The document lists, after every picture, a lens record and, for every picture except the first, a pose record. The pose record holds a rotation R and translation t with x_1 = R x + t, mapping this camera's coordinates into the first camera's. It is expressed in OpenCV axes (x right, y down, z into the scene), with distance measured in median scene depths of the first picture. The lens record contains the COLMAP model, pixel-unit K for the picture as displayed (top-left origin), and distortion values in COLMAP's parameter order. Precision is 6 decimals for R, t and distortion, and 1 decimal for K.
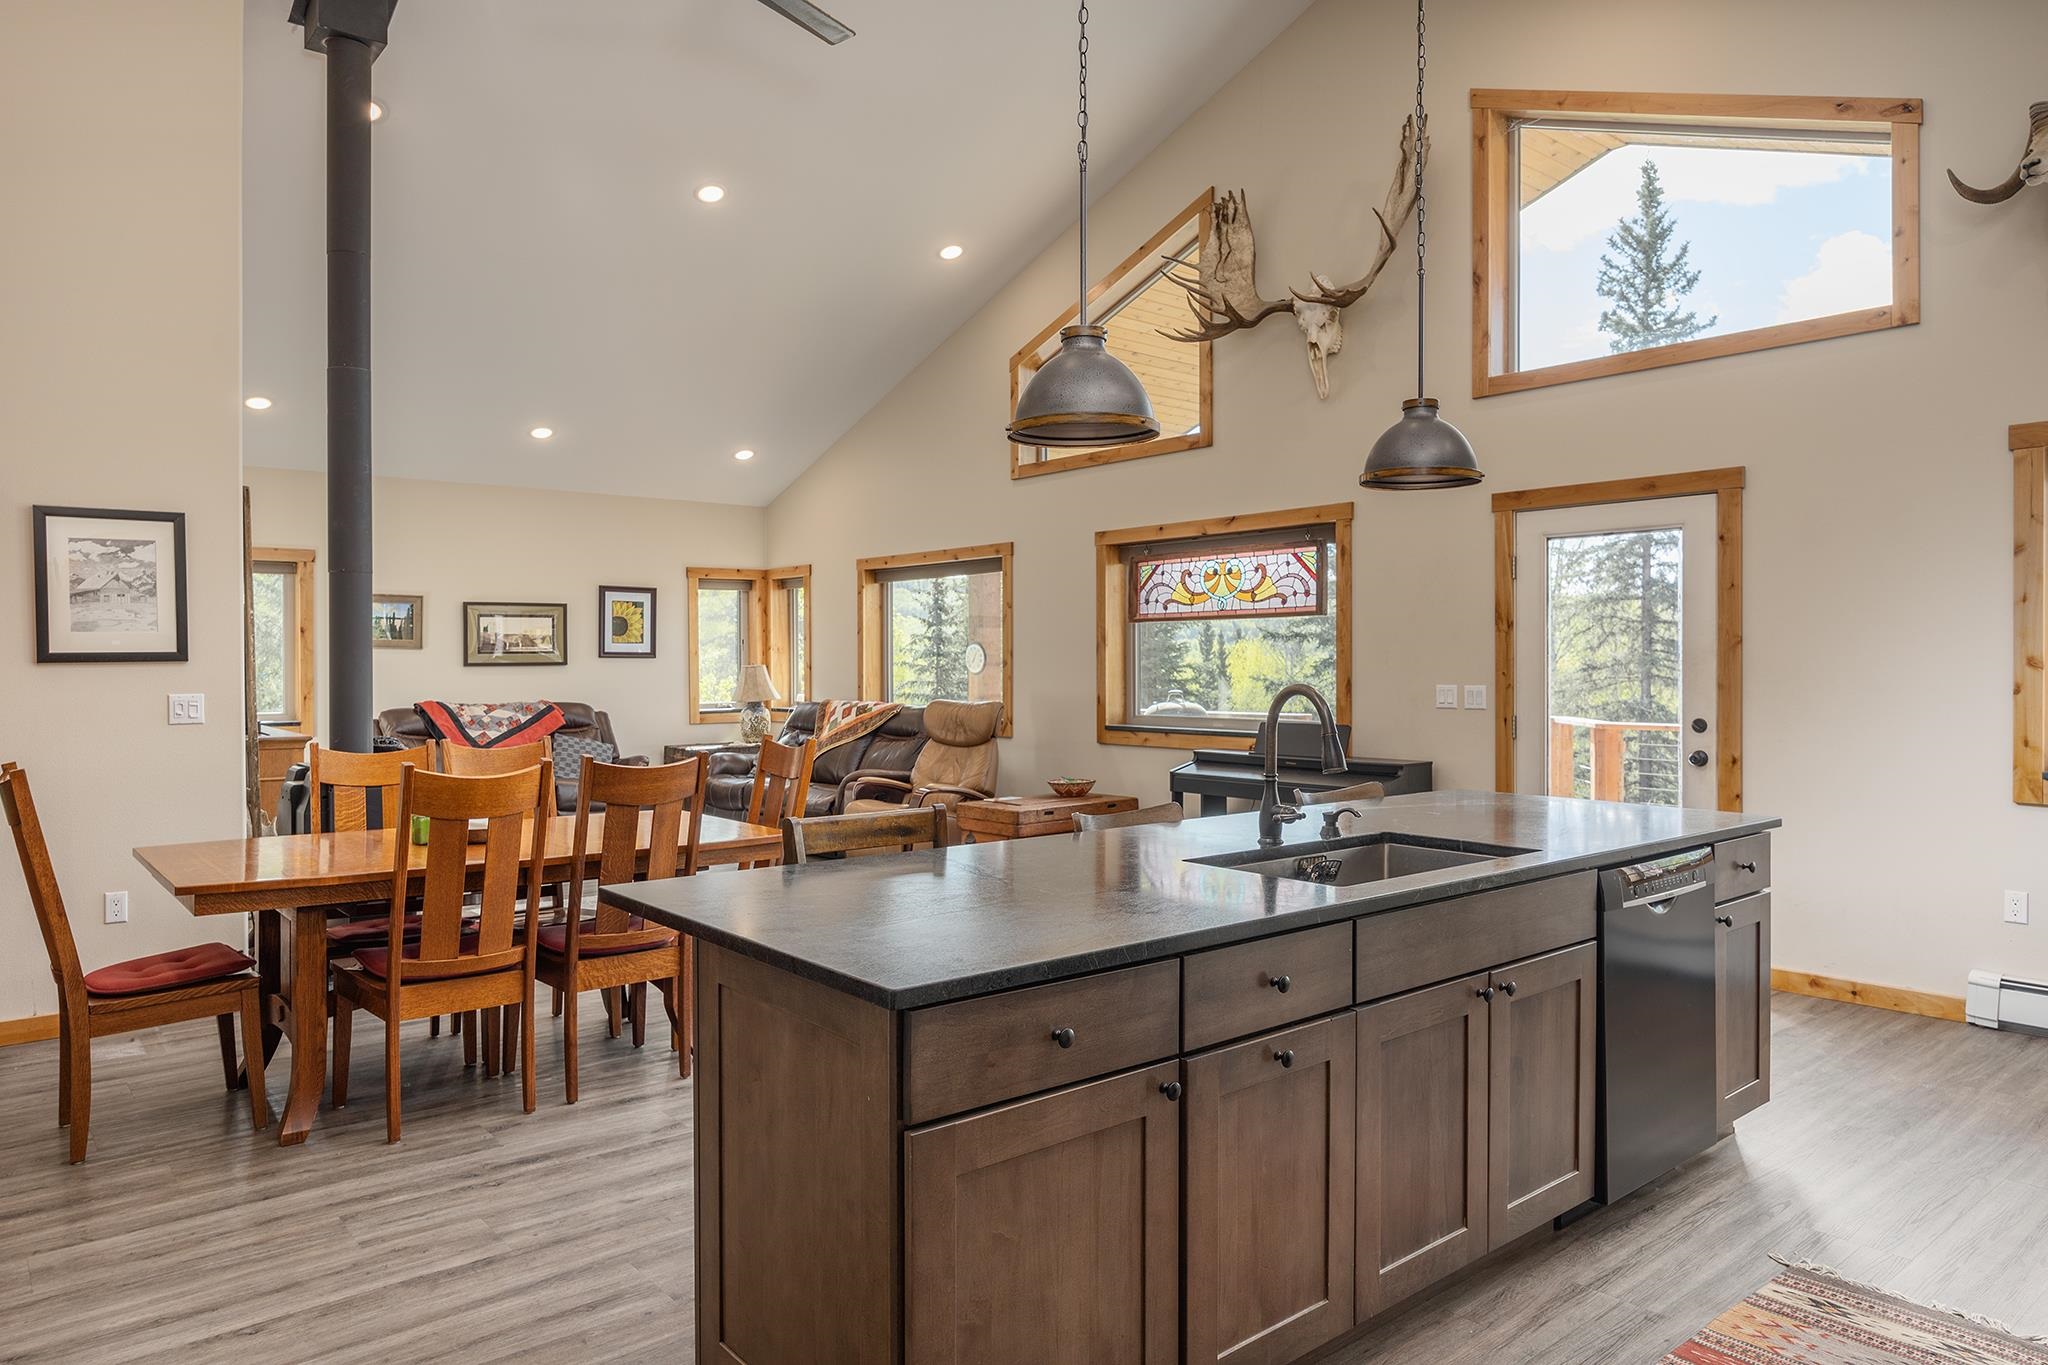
lens RADIAL K [[1313.8, 0, 1030.8], [0, 1313.8, 668.9], [0, 0, 1]] dist [-0.002023, 0.000224]
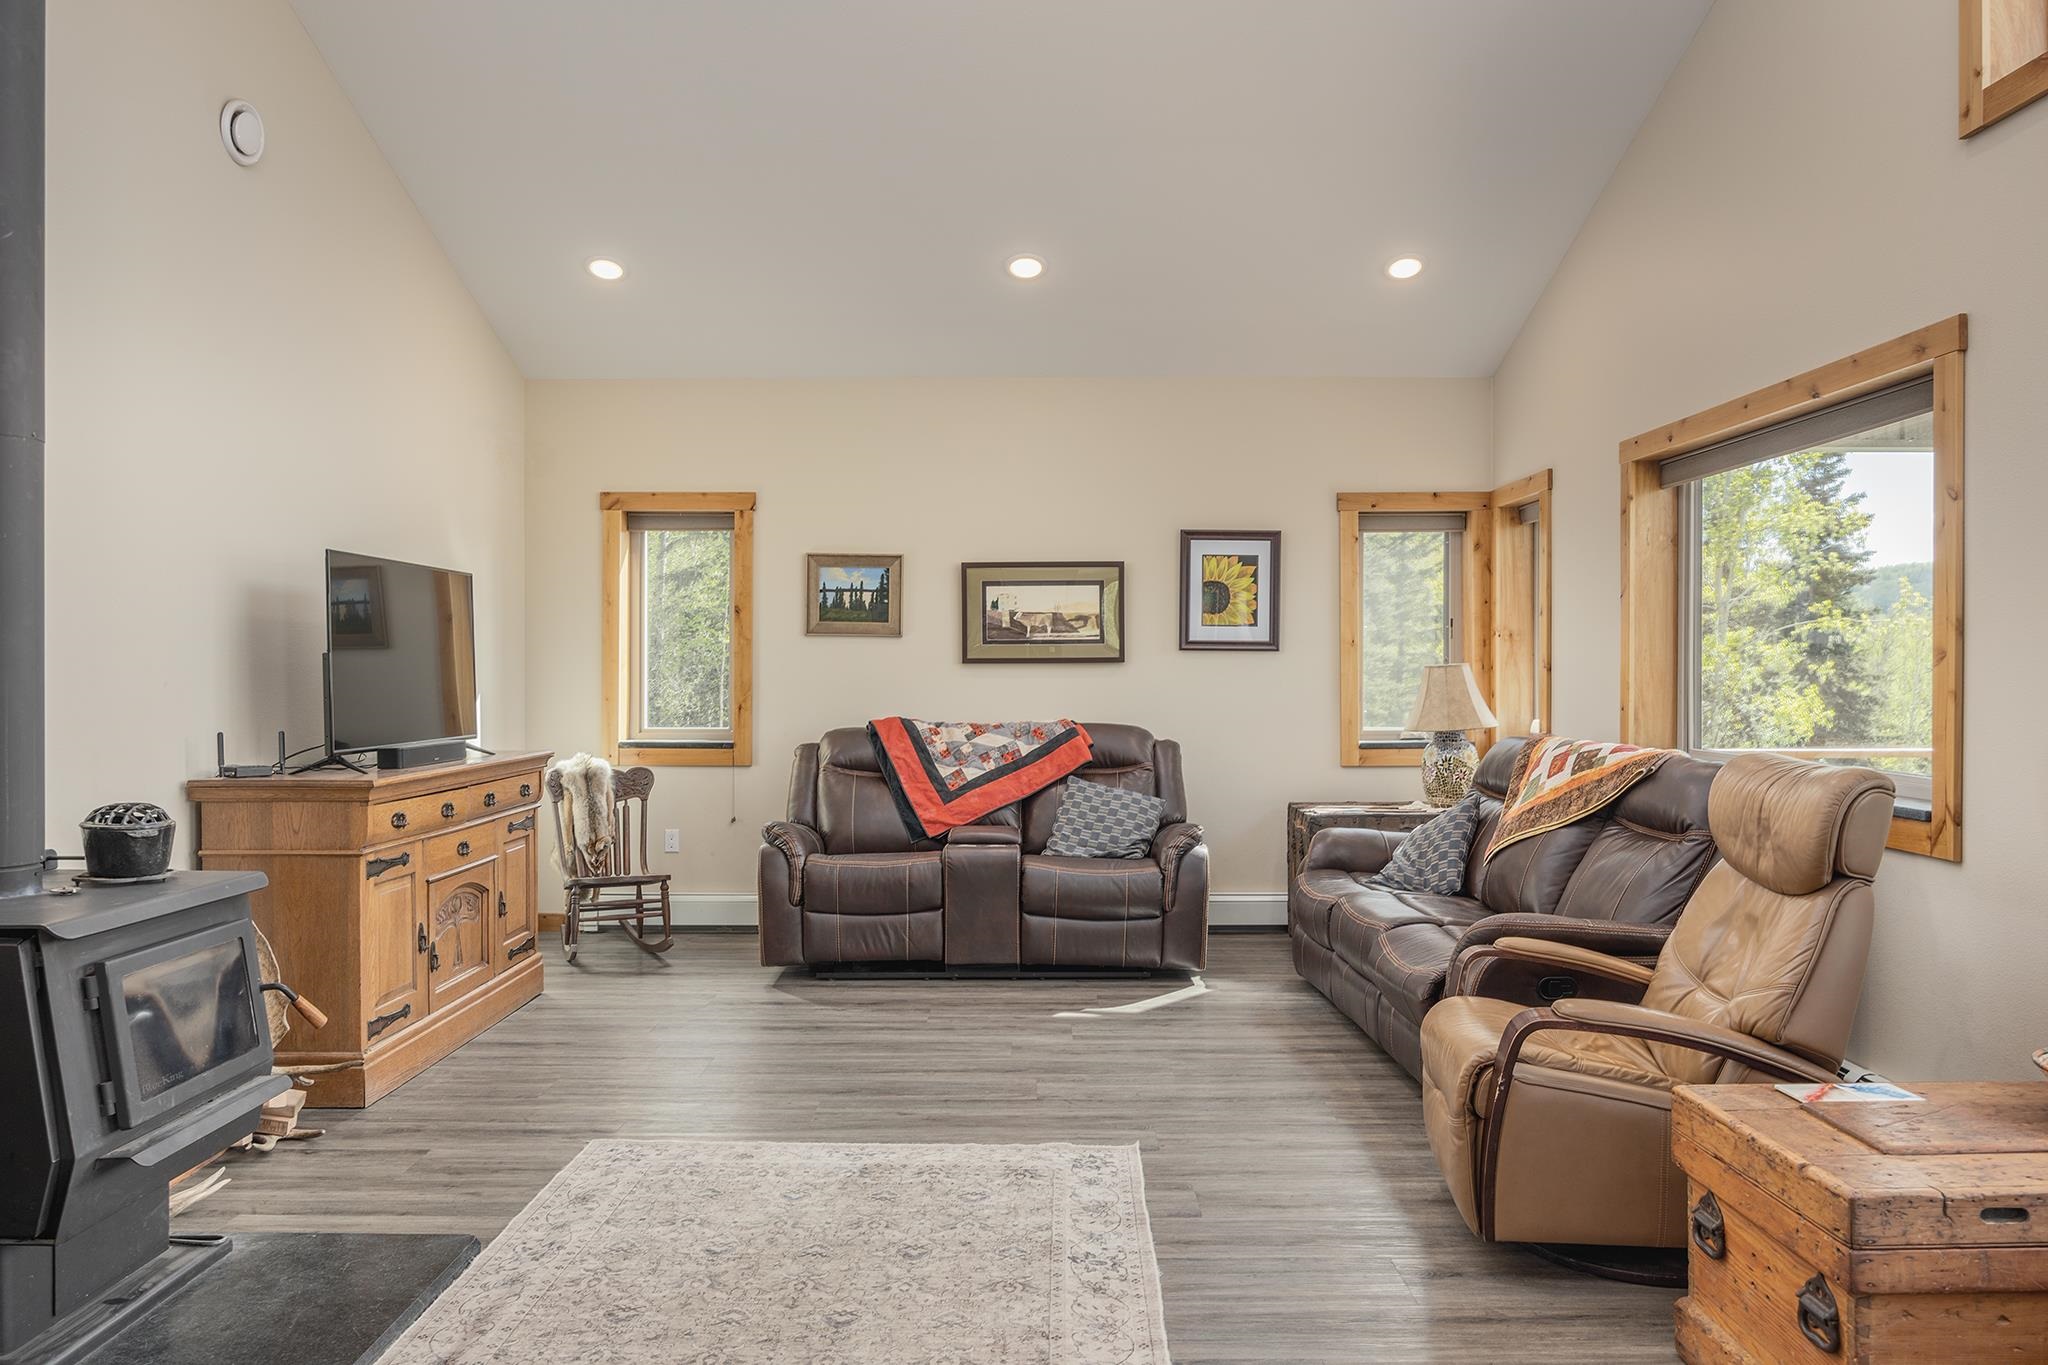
lens RADIAL K [[1416.2, 0, 1024.0], [0, 1416.2, 682.5], [0, 0, 1]] dist [-0.002518, 0.000495]
pose [[0.771560, 0.010178, -0.636076, 0.029381], [-0.006664, 0.999946, 0.007917, 0.001579], [0.636122, -0.001869, 0.771586, 0.464020]]
